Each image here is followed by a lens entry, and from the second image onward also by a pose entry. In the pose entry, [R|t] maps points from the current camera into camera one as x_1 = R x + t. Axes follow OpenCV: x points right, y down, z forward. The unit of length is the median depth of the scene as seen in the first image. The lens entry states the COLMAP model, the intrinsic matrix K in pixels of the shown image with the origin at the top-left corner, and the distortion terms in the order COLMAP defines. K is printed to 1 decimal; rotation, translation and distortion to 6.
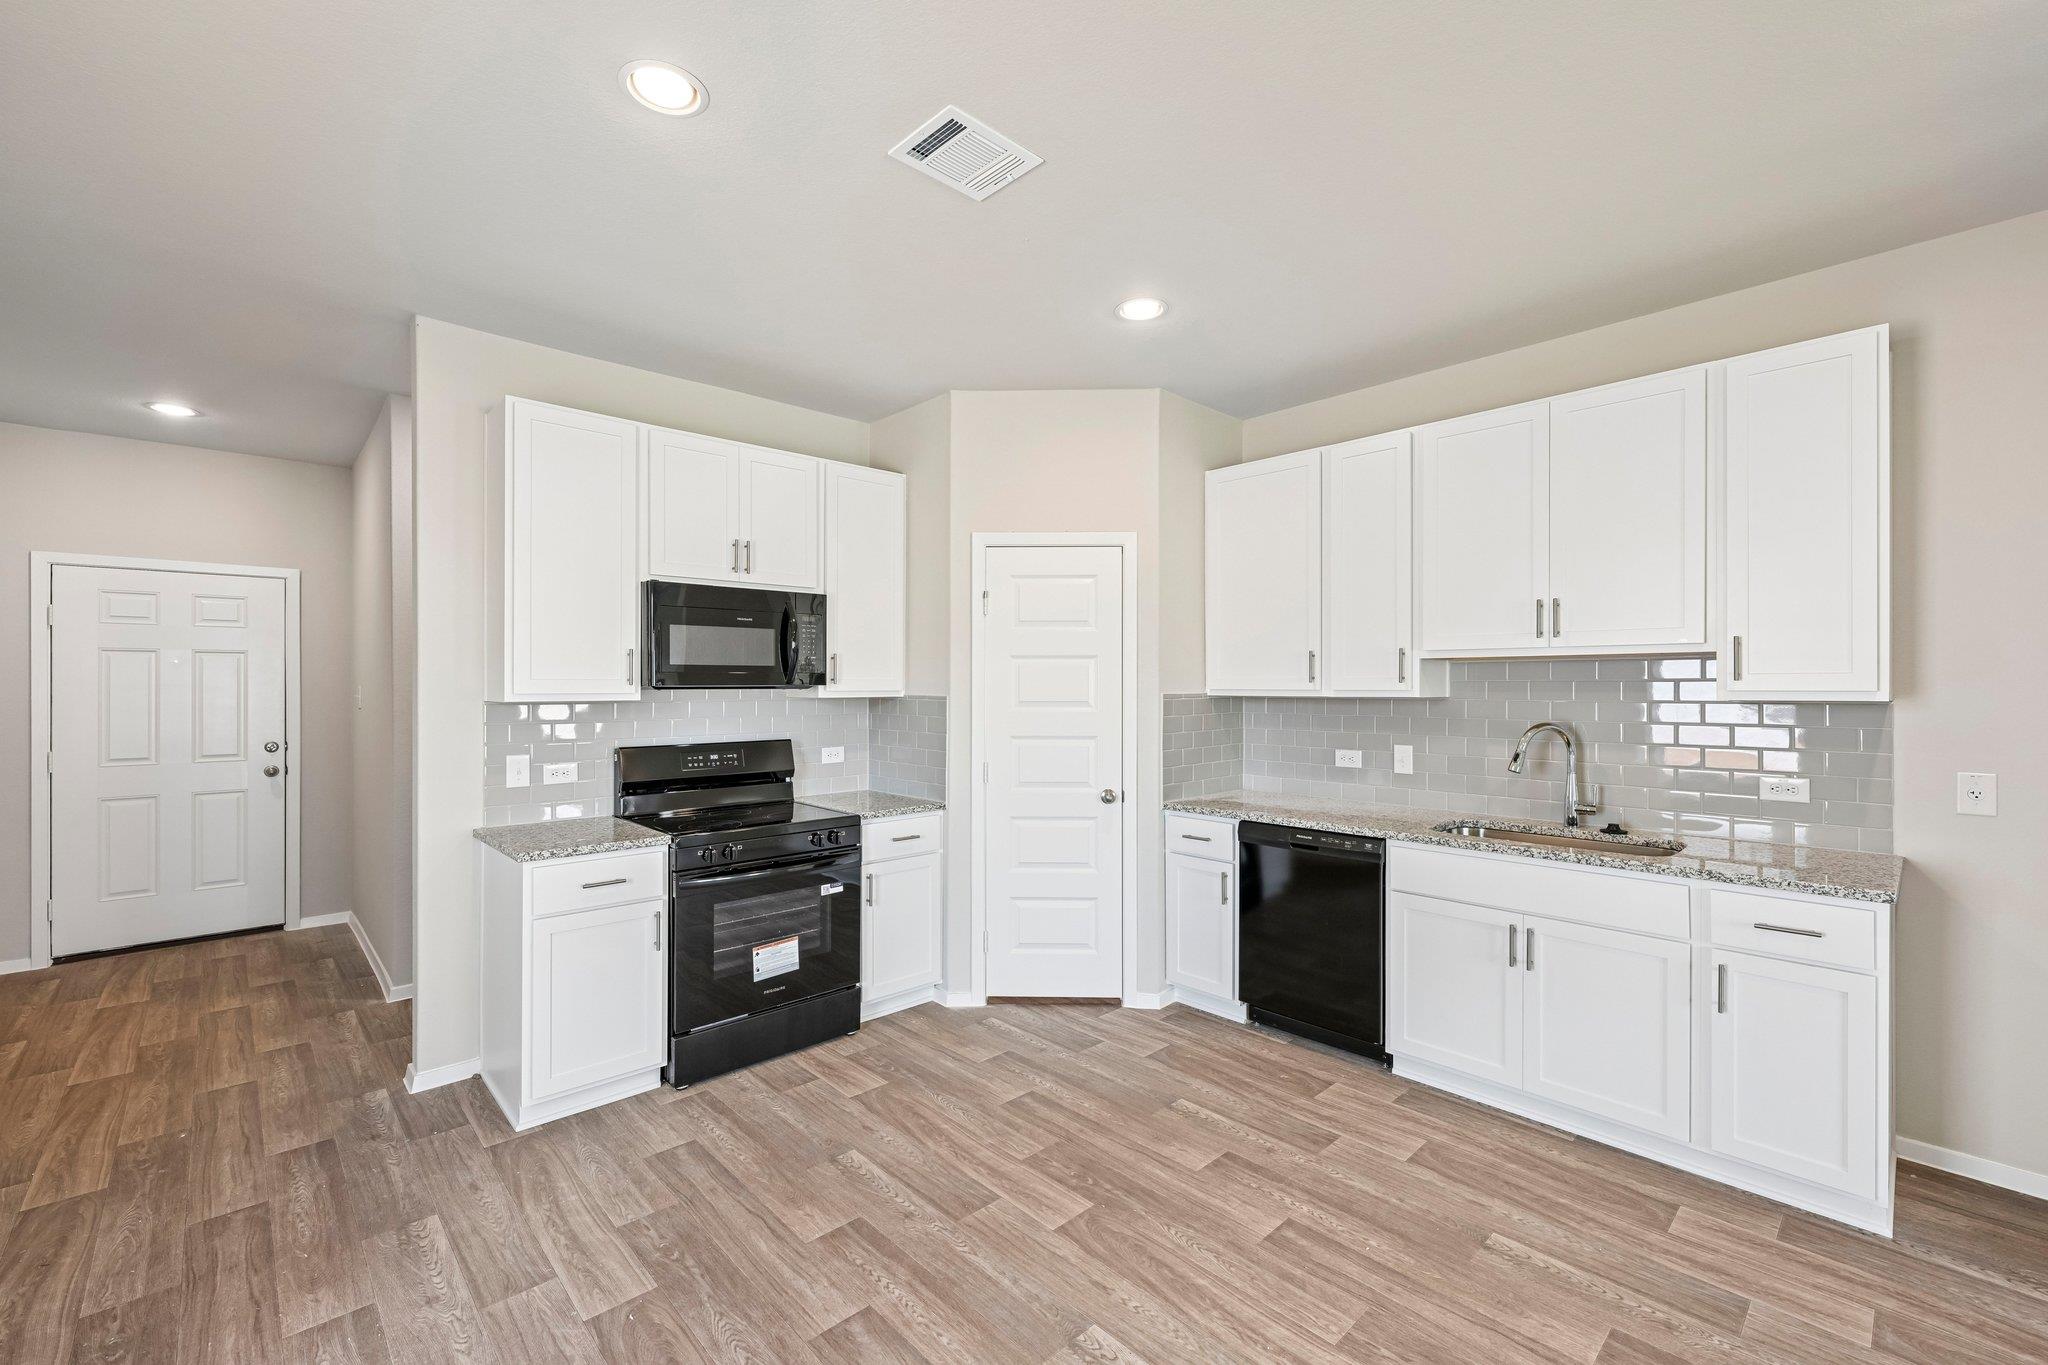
lens RADIAL K [[857.2, 0, 1024.6], [0, 857.2, 683.9], [0, 0, 1]] dist [-0.004532, 0.002599]
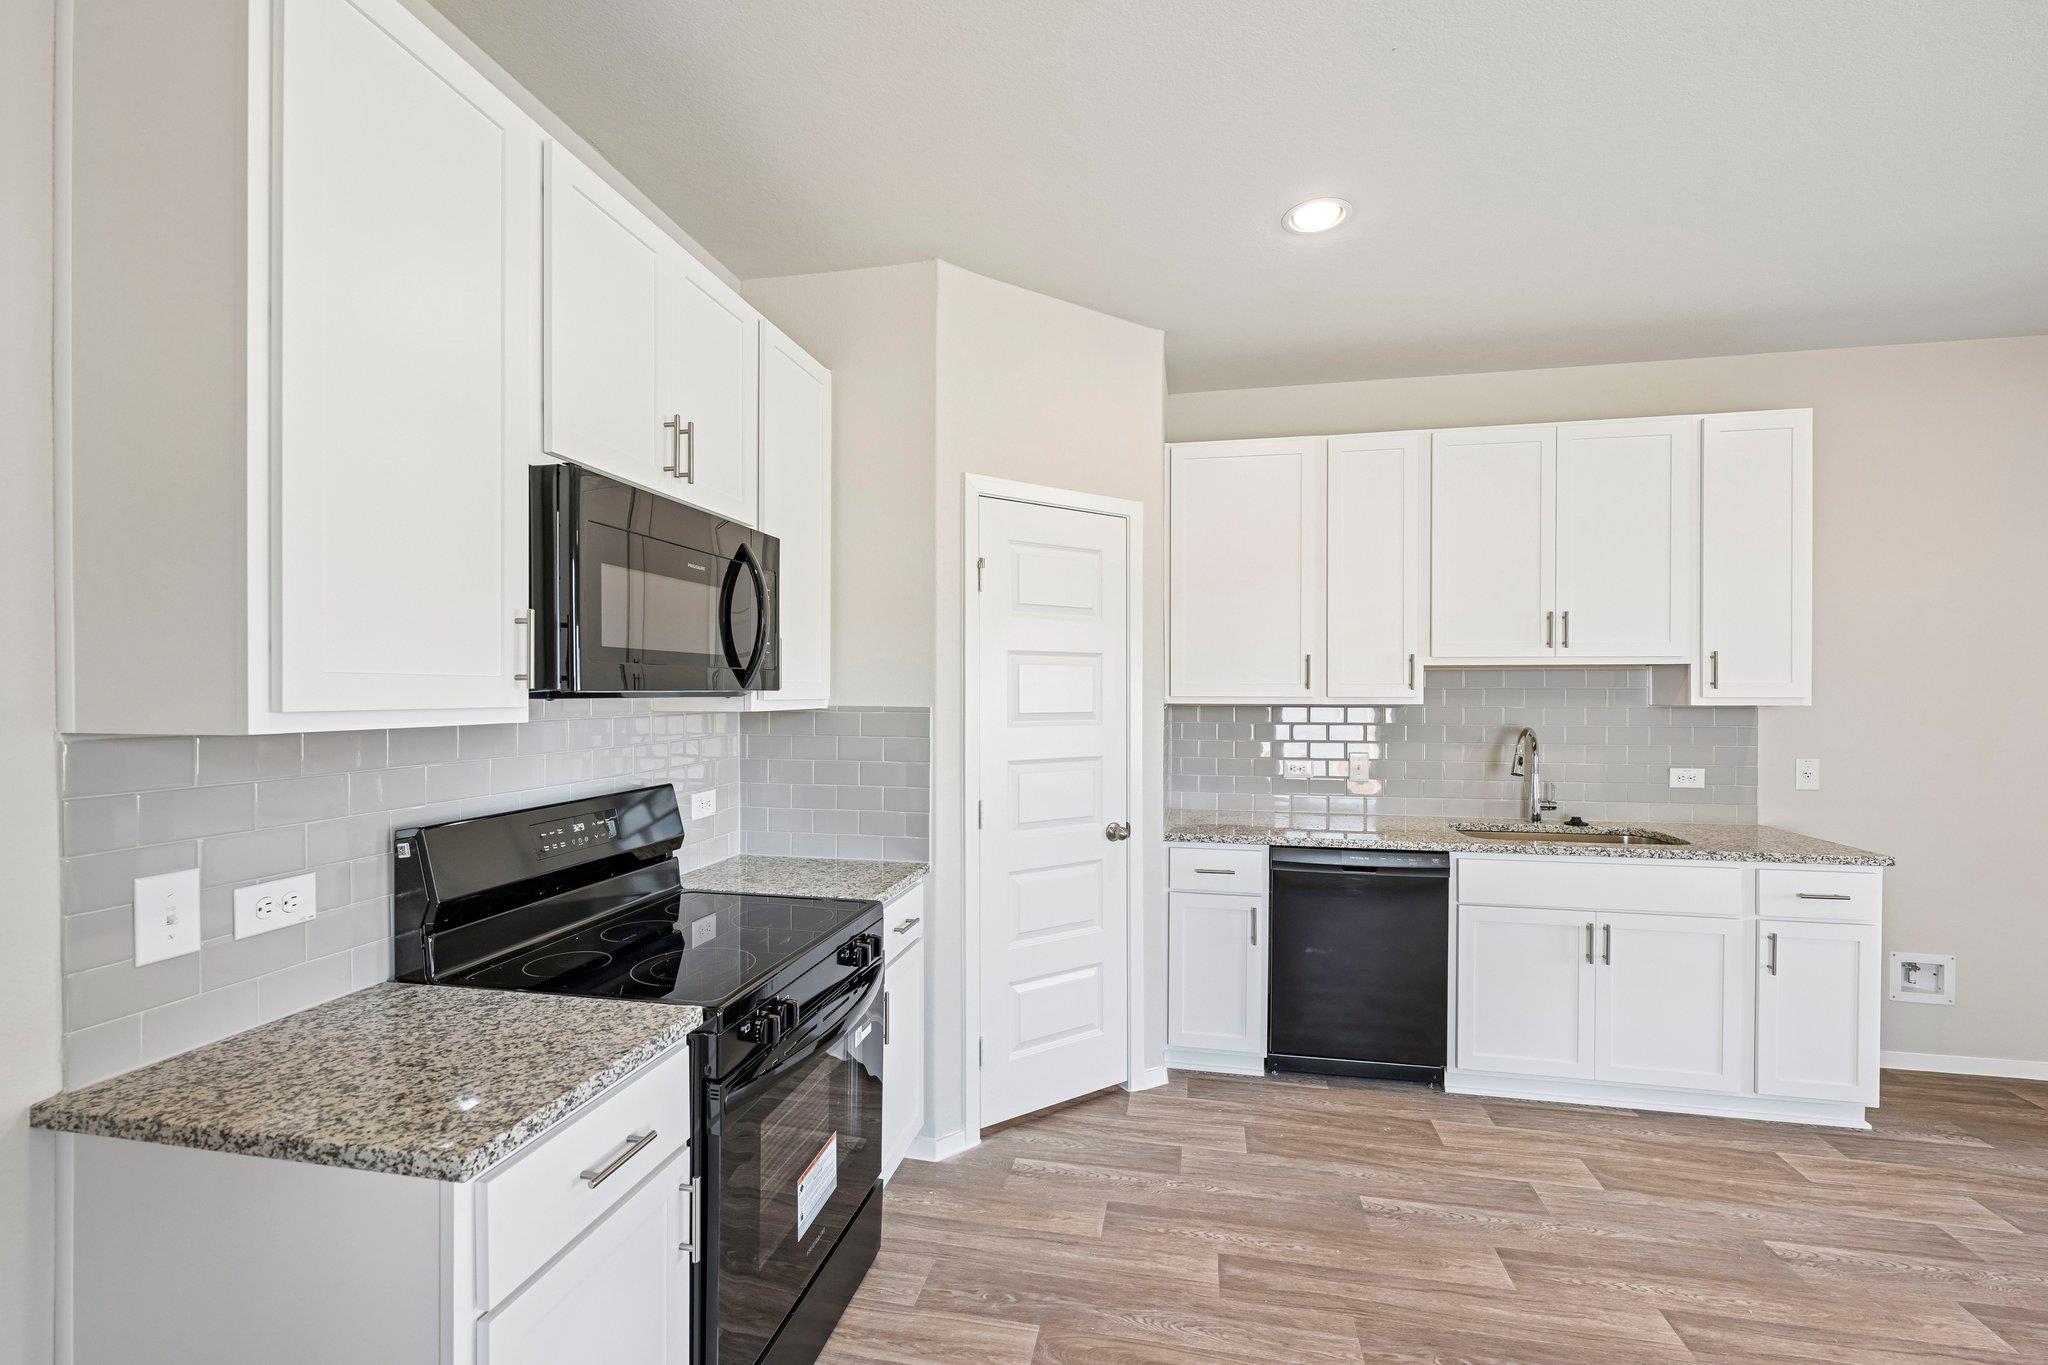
lens RADIAL K [[857.2, 0, 1019.3], [0, 857.2, 695.0], [0, 0, 1]] dist [-0.004532, 0.002599]
pose [[0.814291, -0.000573, 0.580456, -0.470151], [-0.003081, 0.999981, 0.005310, 0.001126], [-0.580448, -0.006112, 0.814274, 0.442417]]
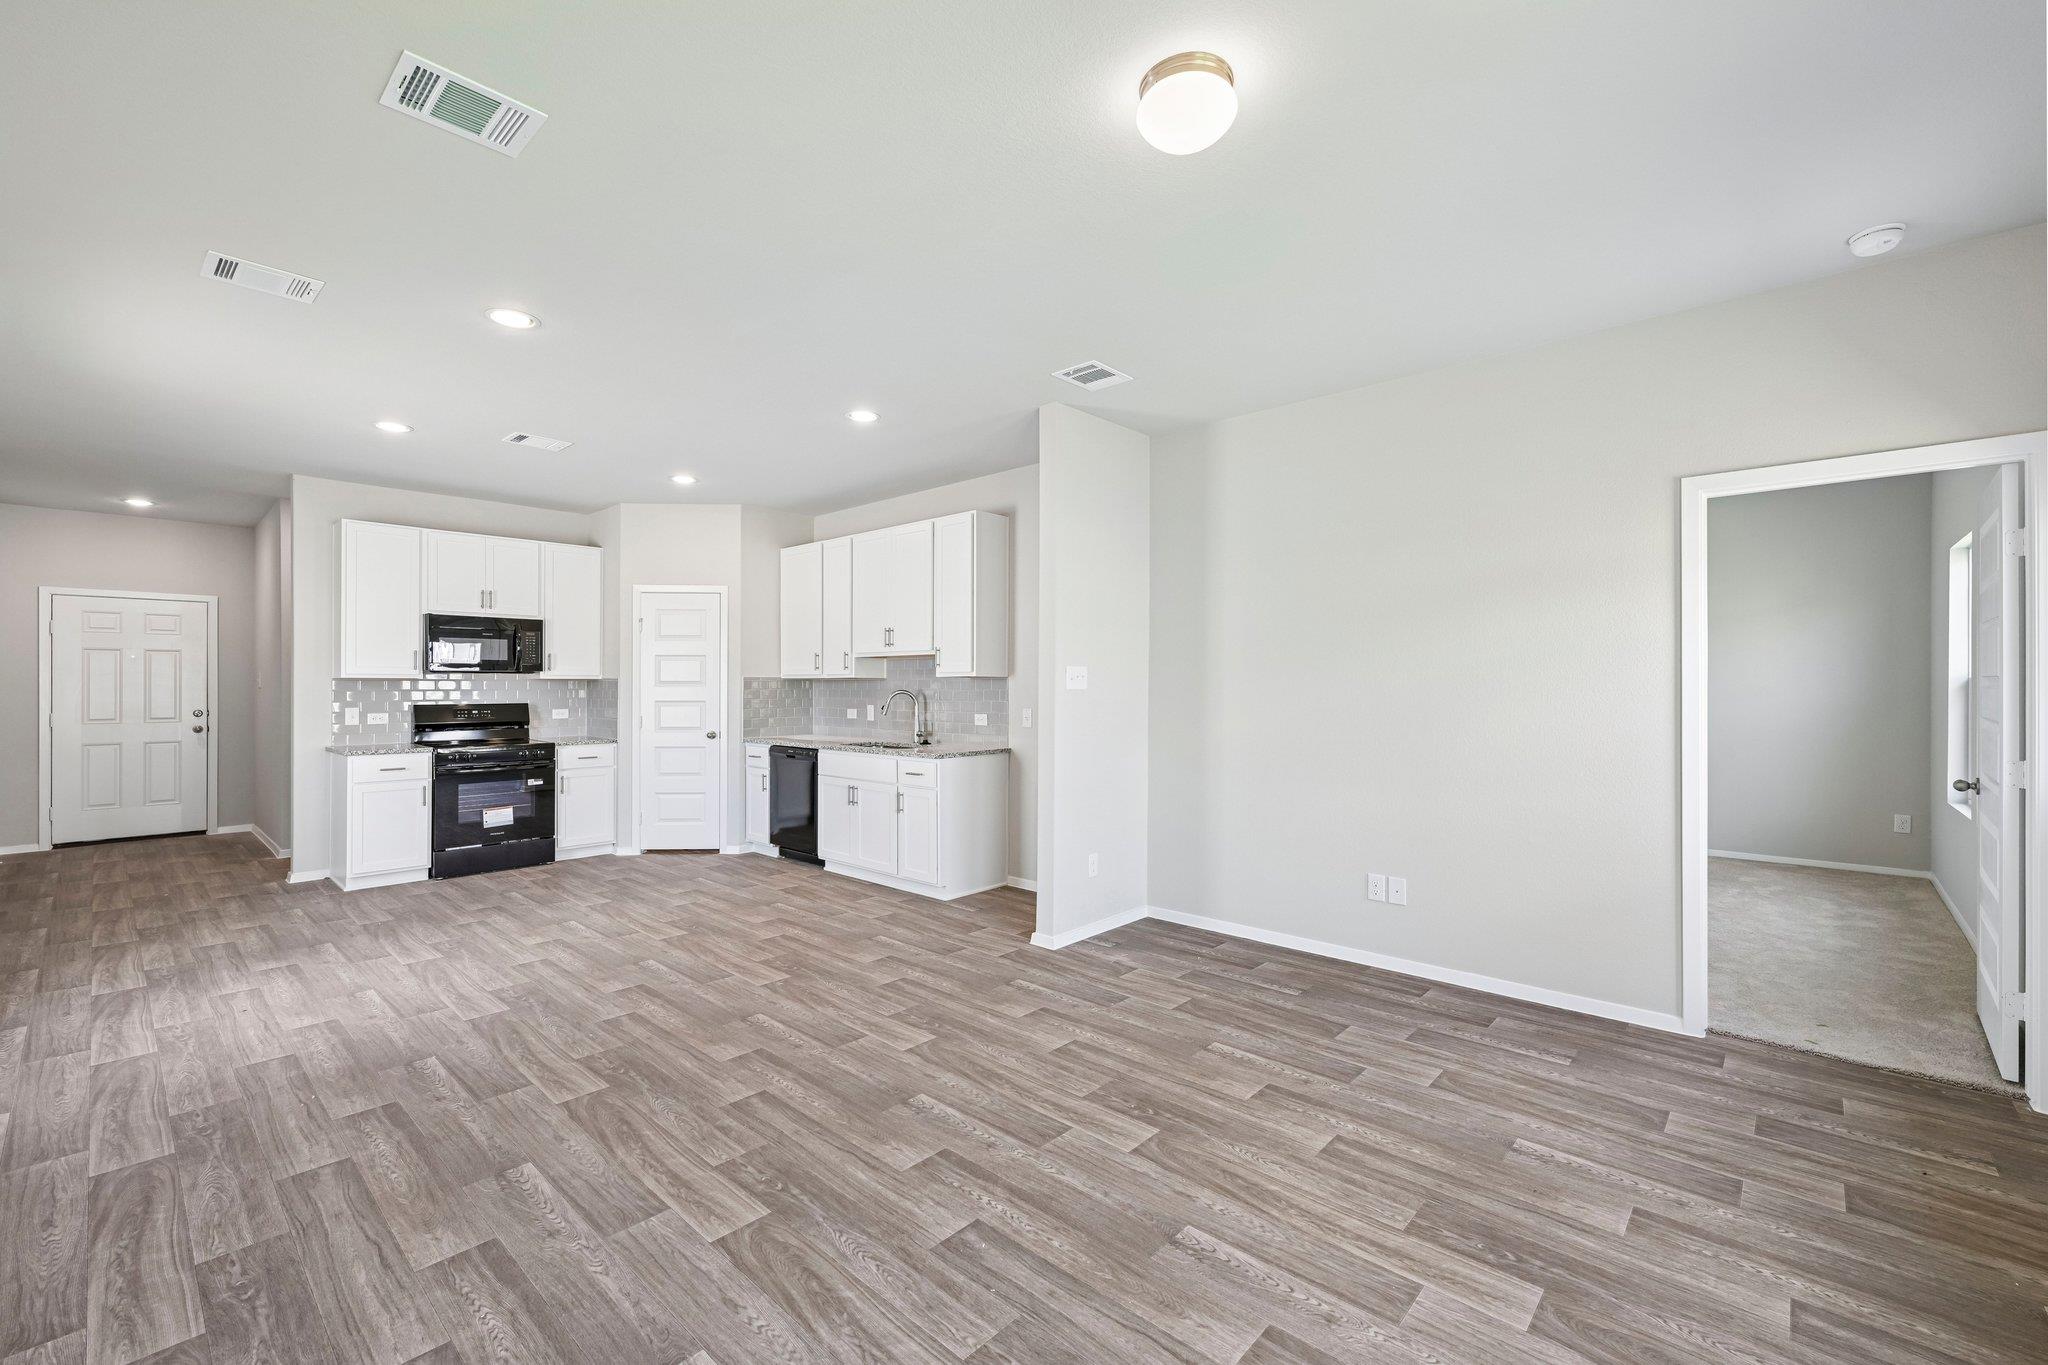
lens RADIAL K [[857.2, 0, 1026.3], [0, 857.2, 687.0], [0, 0, 1]] dist [-0.004532, 0.002599]
pose [[0.997321, 0.001739, 0.073128, 0.668816], [-0.001821, 0.999998, 0.001050, 0.031451], [-0.073126, -0.001180, 0.997322, -0.875639]]
